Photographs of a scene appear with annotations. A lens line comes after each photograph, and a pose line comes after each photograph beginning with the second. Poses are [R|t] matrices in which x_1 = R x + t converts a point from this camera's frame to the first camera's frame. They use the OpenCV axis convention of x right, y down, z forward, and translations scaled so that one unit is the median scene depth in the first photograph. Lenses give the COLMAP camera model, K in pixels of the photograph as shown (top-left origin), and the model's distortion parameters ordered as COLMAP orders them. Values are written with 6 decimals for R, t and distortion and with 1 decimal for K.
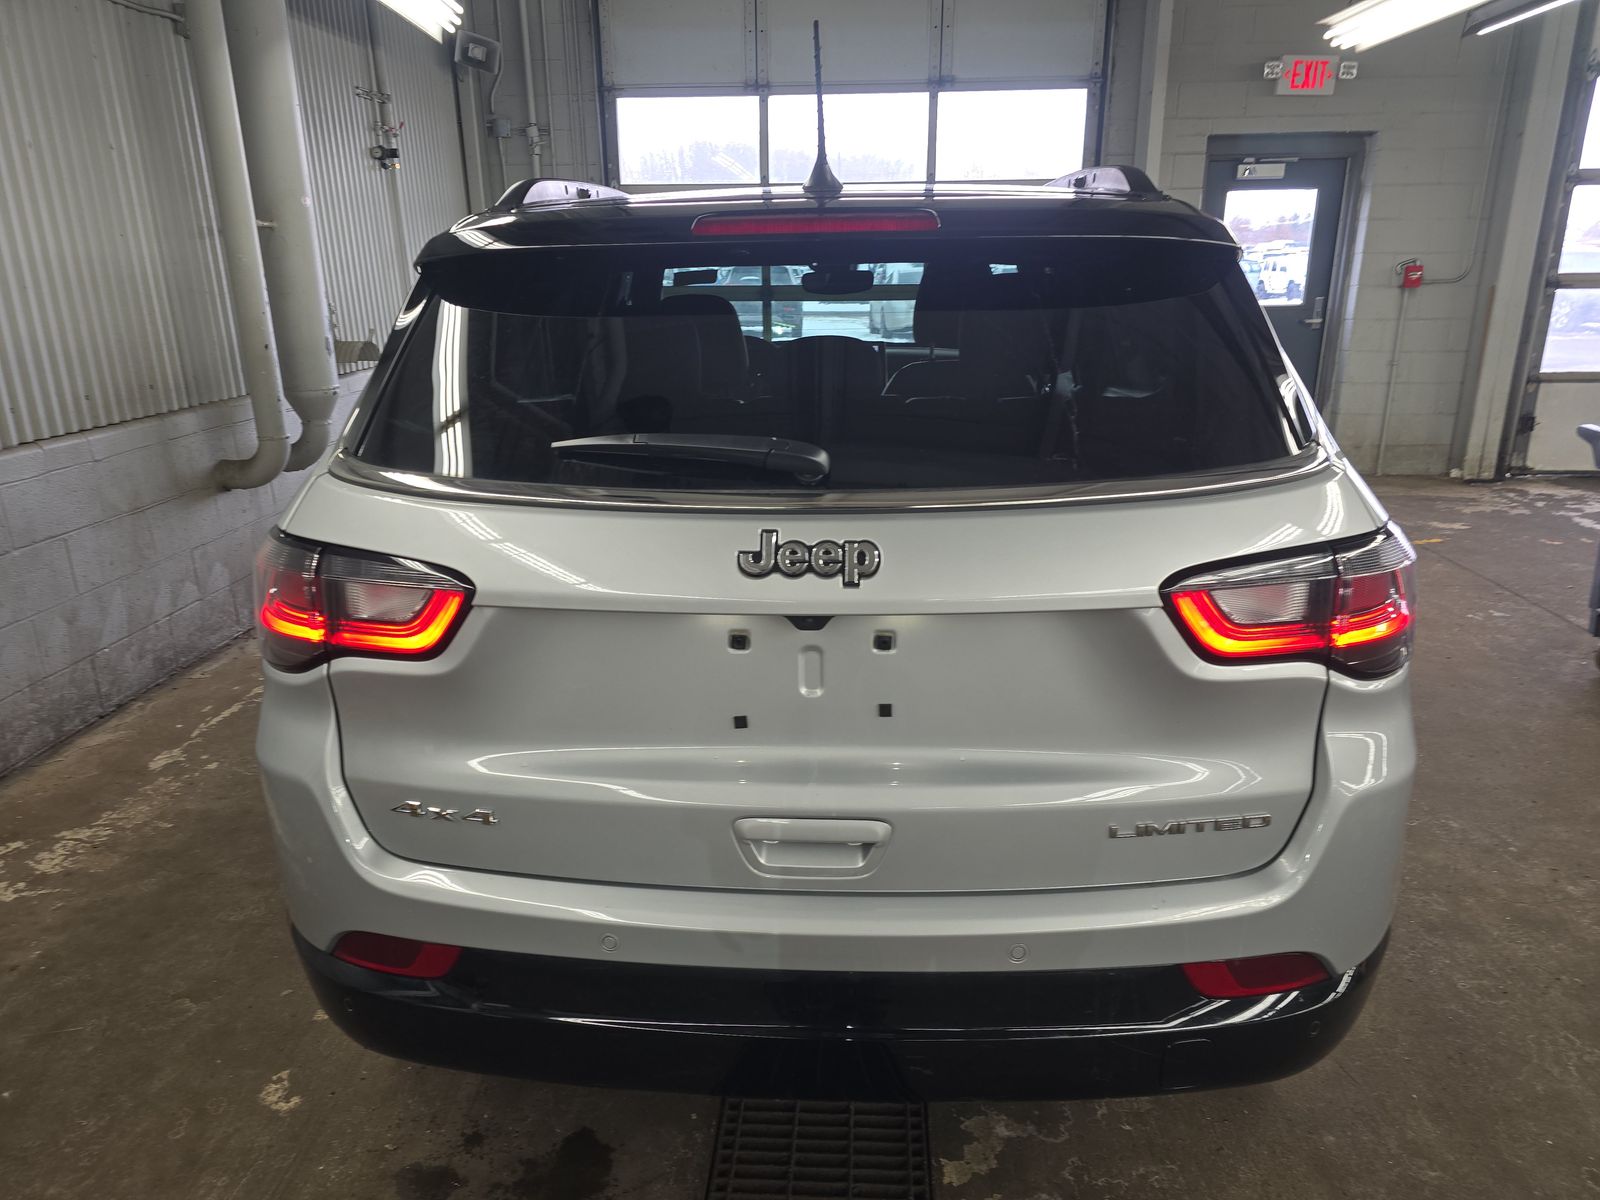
lens RADIAL K [[1082.1, 0, 801.5], [0, 1082.1, 600.9], [0, 0, 1]] dist [0.035901, -0.017511]
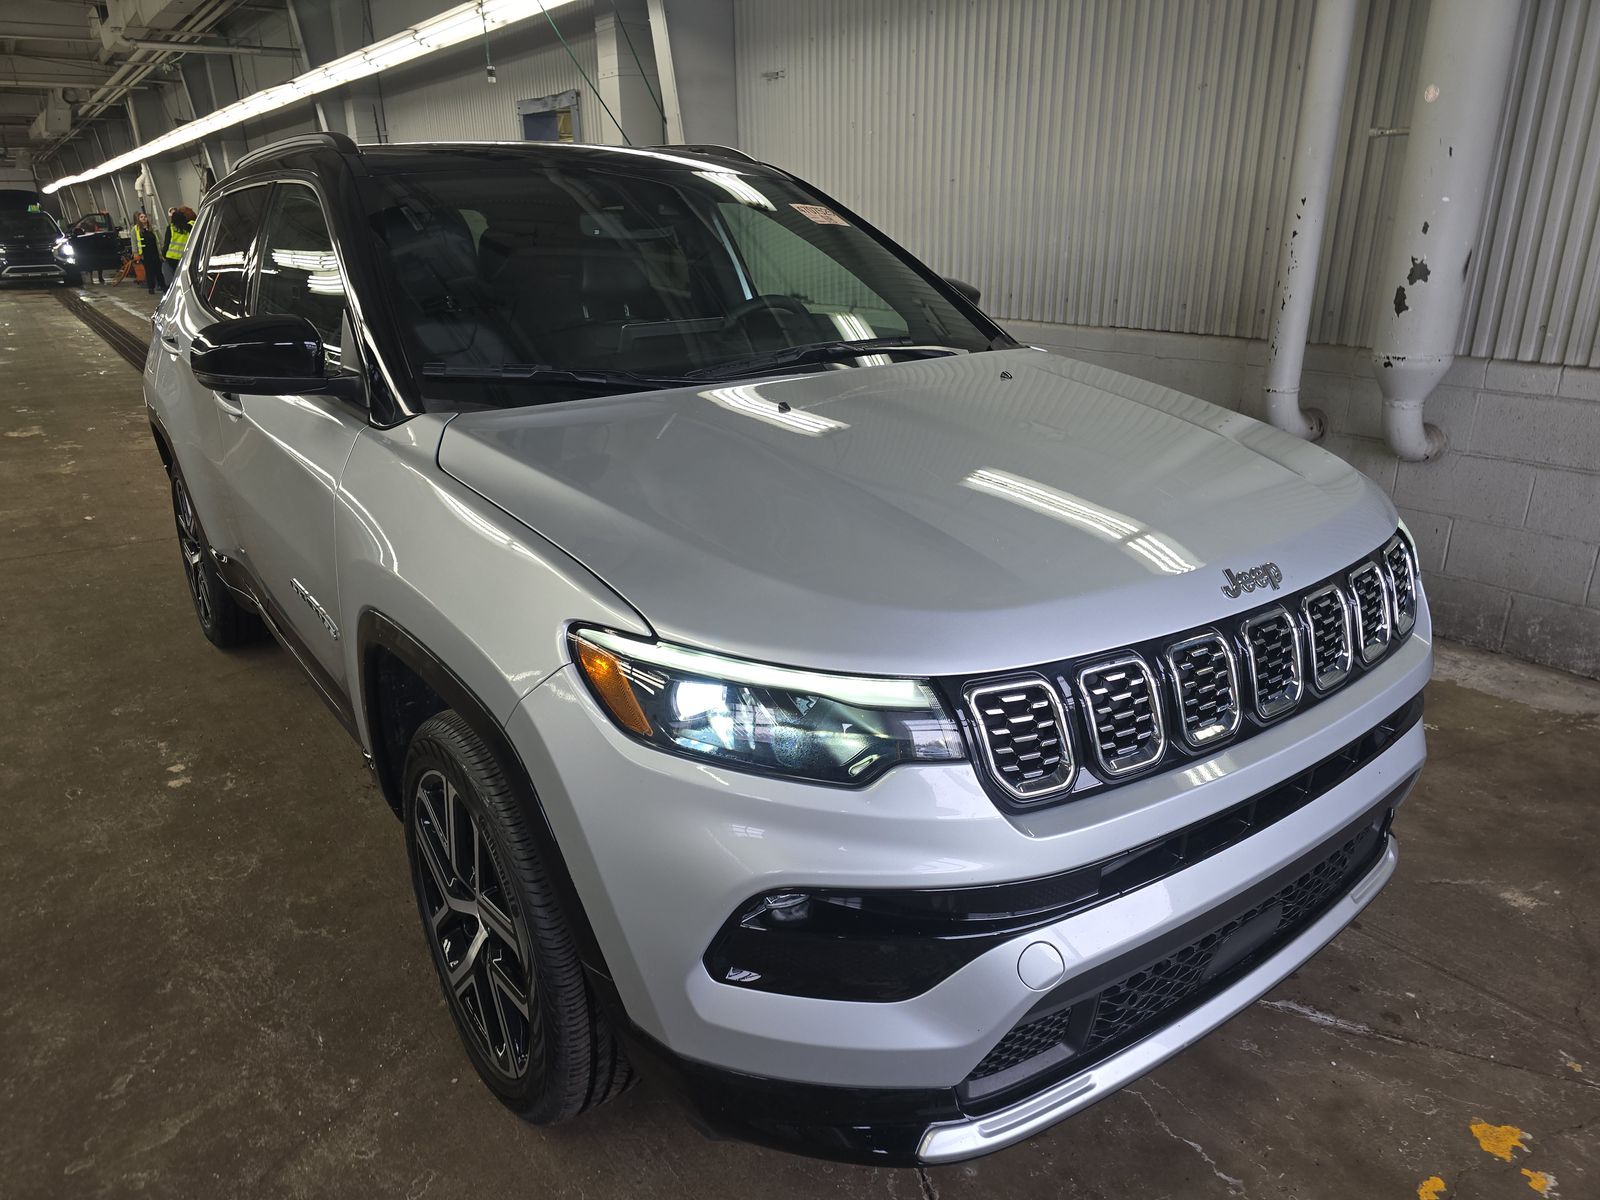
lens RADIAL K [[1082.1, 0, 799.9], [0, 1082.1, 609.4], [0, 0, 1]] dist [0.035901, -0.017511]
pose [[-0.765696, 0.245819, -0.594376, 0.442270], [-0.168836, 0.814870, 0.554510, -0.493125], [0.620648, 0.524938, -0.582440, 1.574714]]
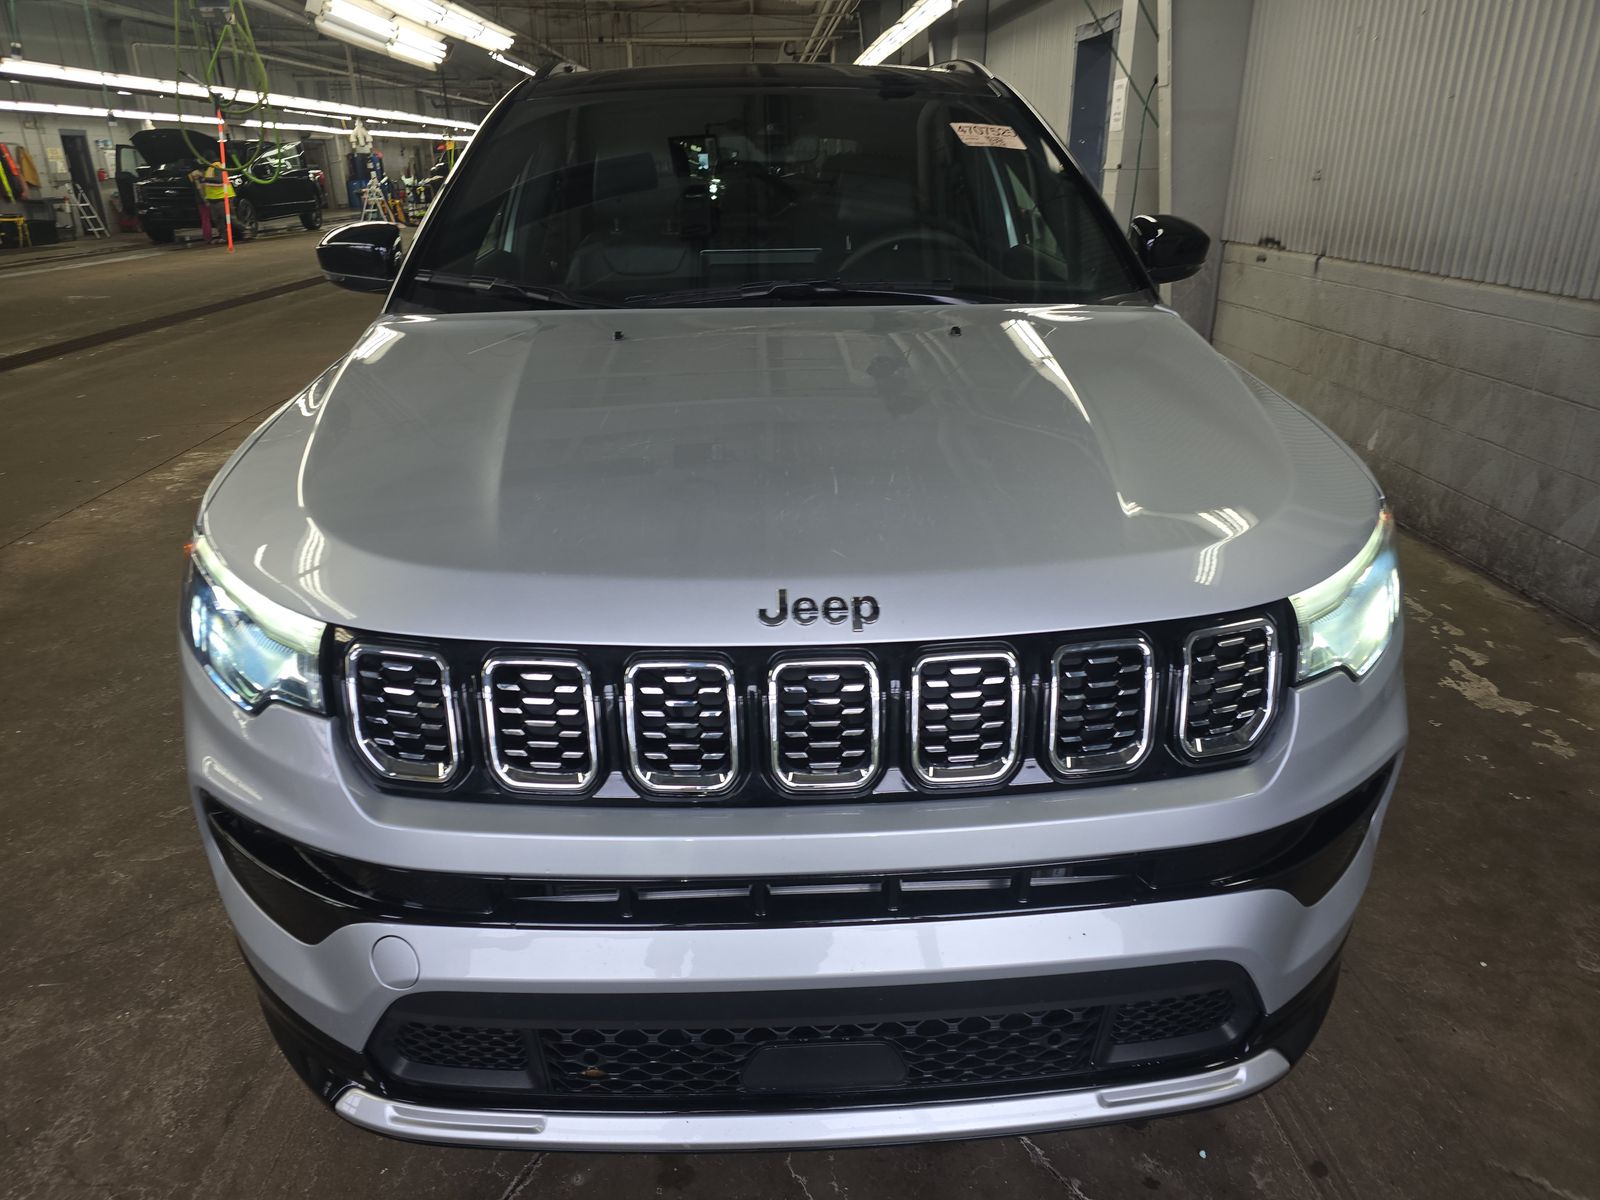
lens RADIAL K [[1082.1, 0, 796.6], [0, 1082.1, 597.9], [0, 0, 1]] dist [0.035901, -0.017511]
pose [[-0.994295, 0.059836, -0.088299, 0.094072], [-0.010239, 0.770465, 0.637400, -0.504565], [0.106171, 0.634668, -0.765457, 1.671670]]
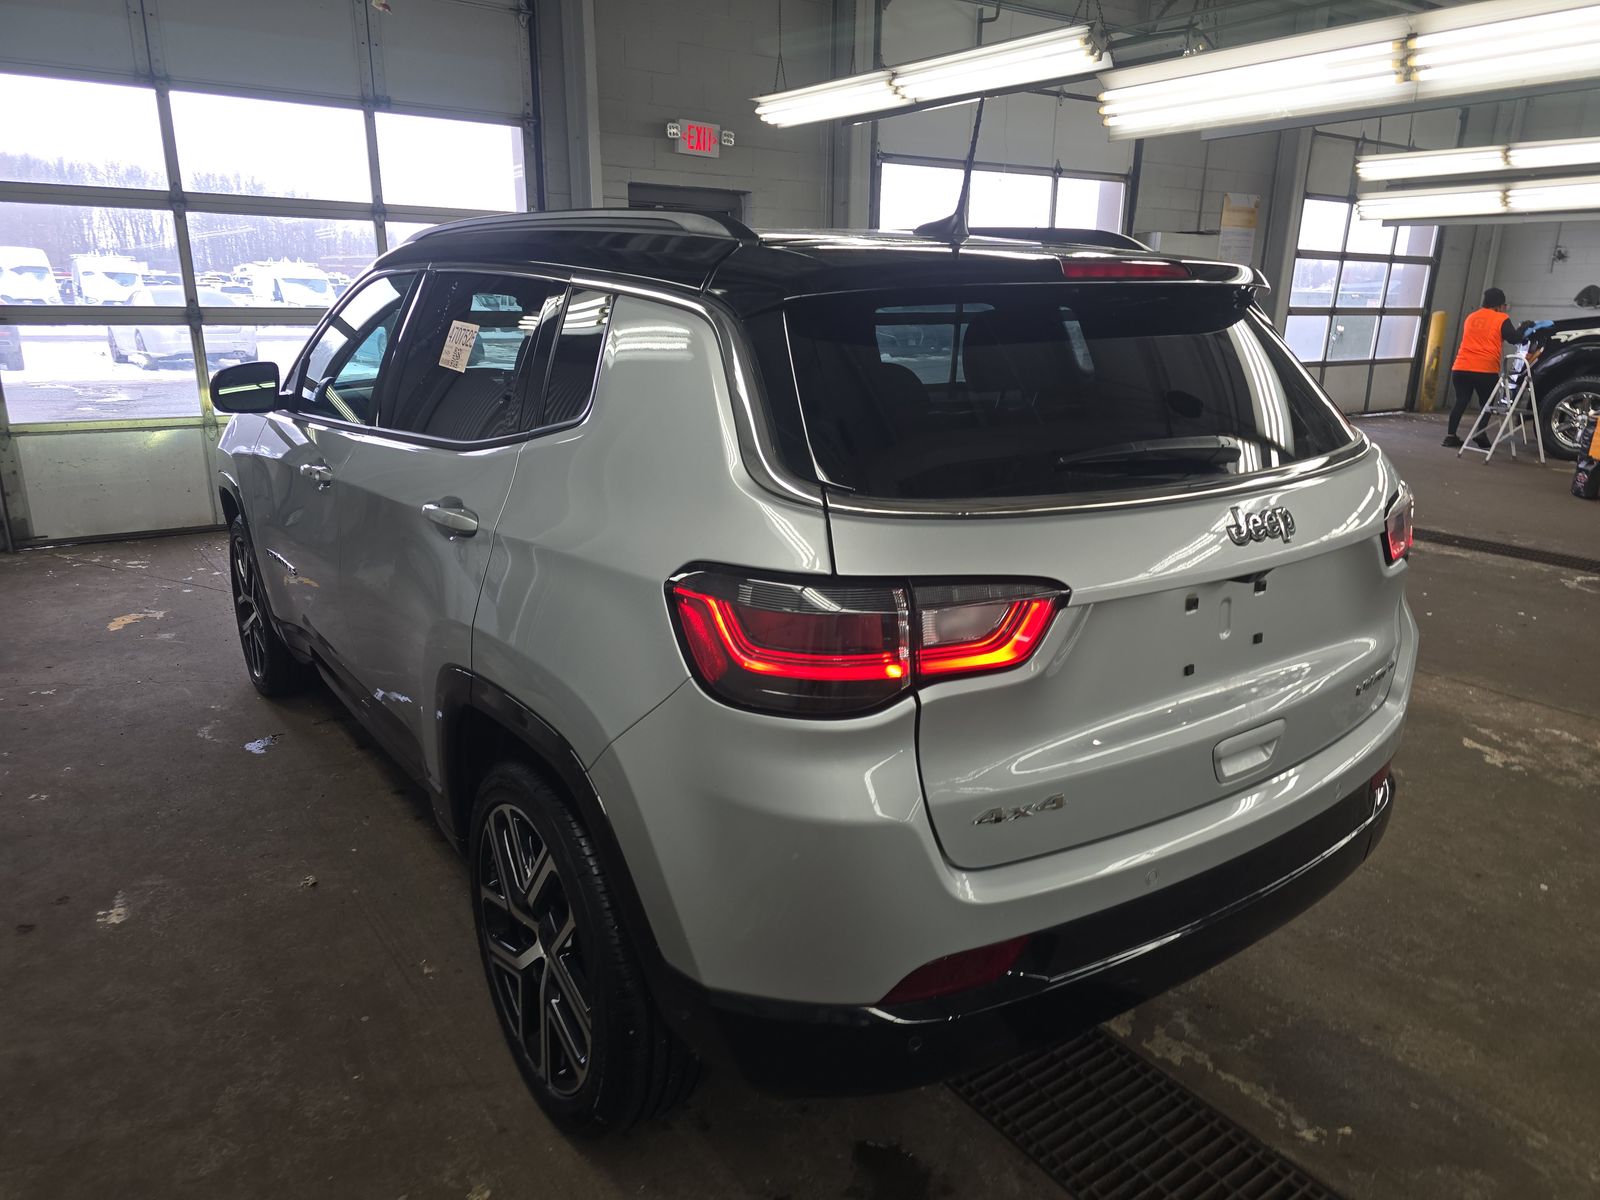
lens RADIAL K [[1082.1, 0, 800.4], [0, 1082.1, 596.3], [0, 0, 1]] dist [0.035901, -0.017511]
pose [[0.780027, -0.152498, 0.606879, -0.414628], [0.169691, 0.985058, 0.029422, -0.029877], [-0.602298, 0.080031, 0.794249, 0.099593]]
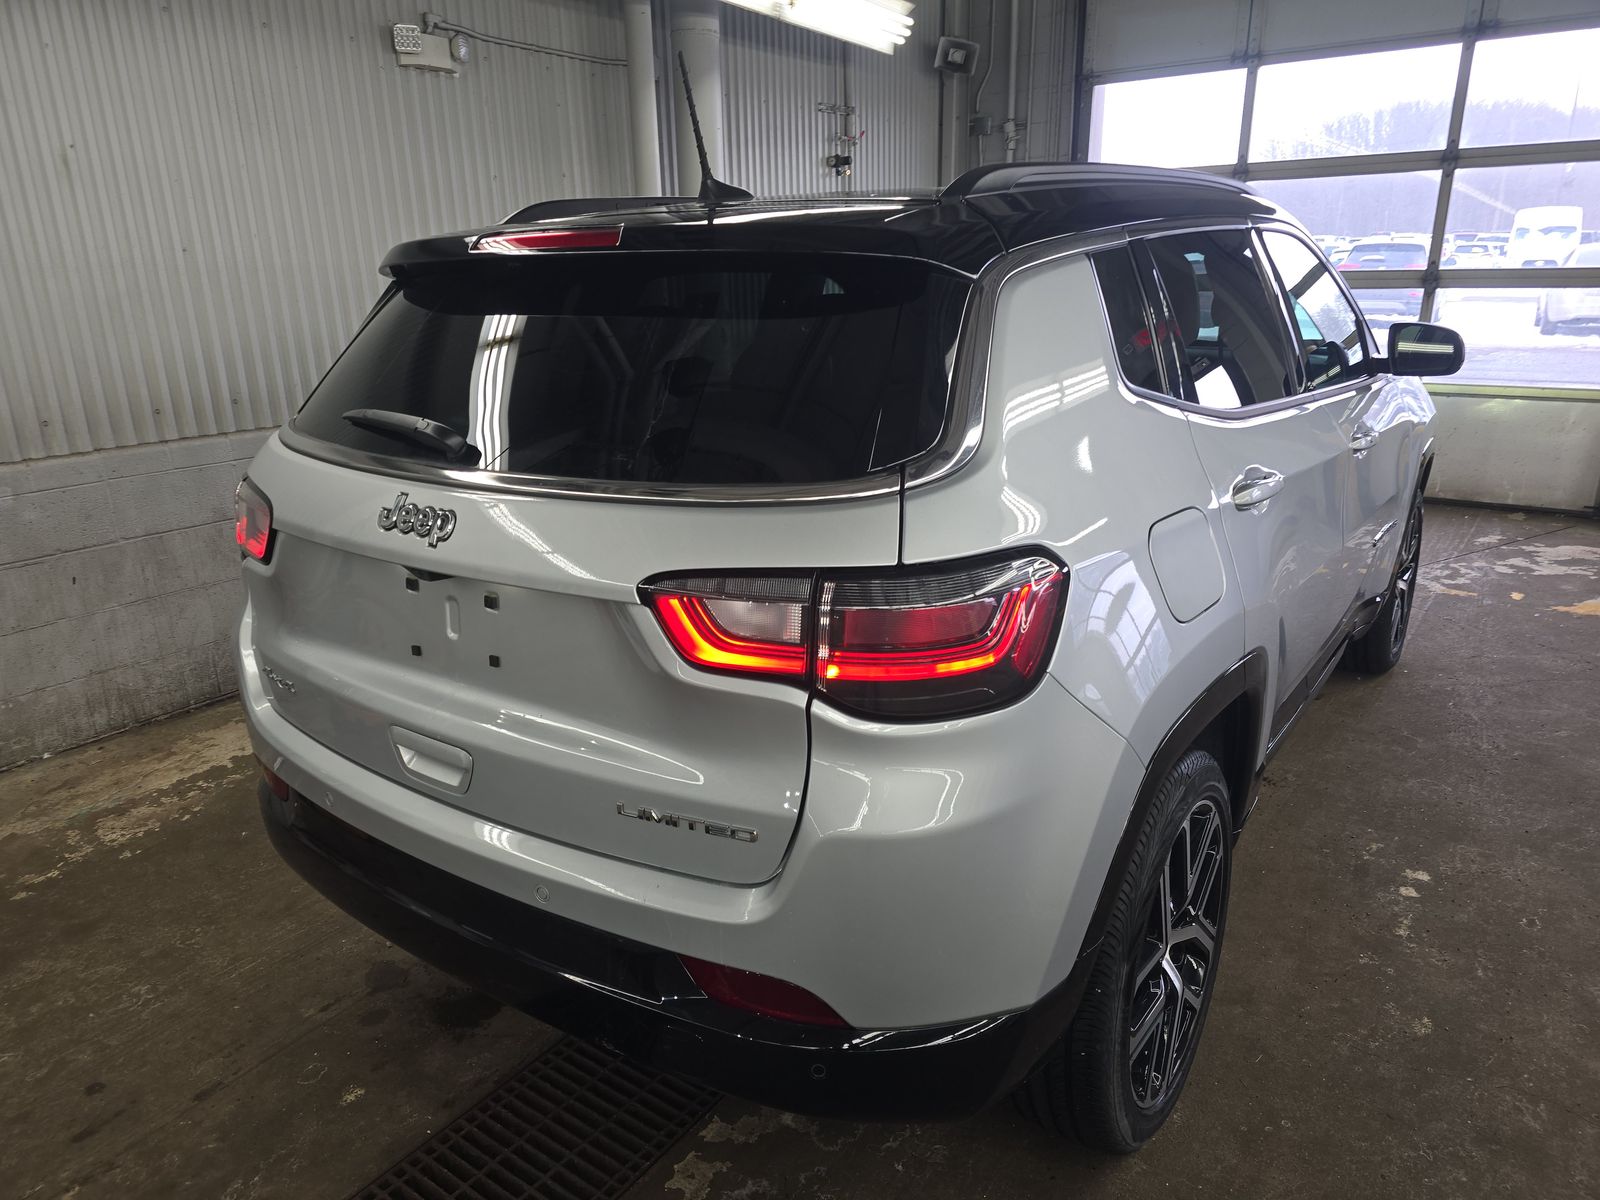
lens RADIAL K [[1082.1, 0, 785.1], [0, 1082.1, 603.0], [0, 0, 1]] dist [0.035901, -0.017511]
pose [[0.847931, 0.151302, -0.508055, 0.331501], [-0.145467, 0.988024, 0.051459, -0.023638], [0.509757, 0.030271, 0.859786, 0.055191]]
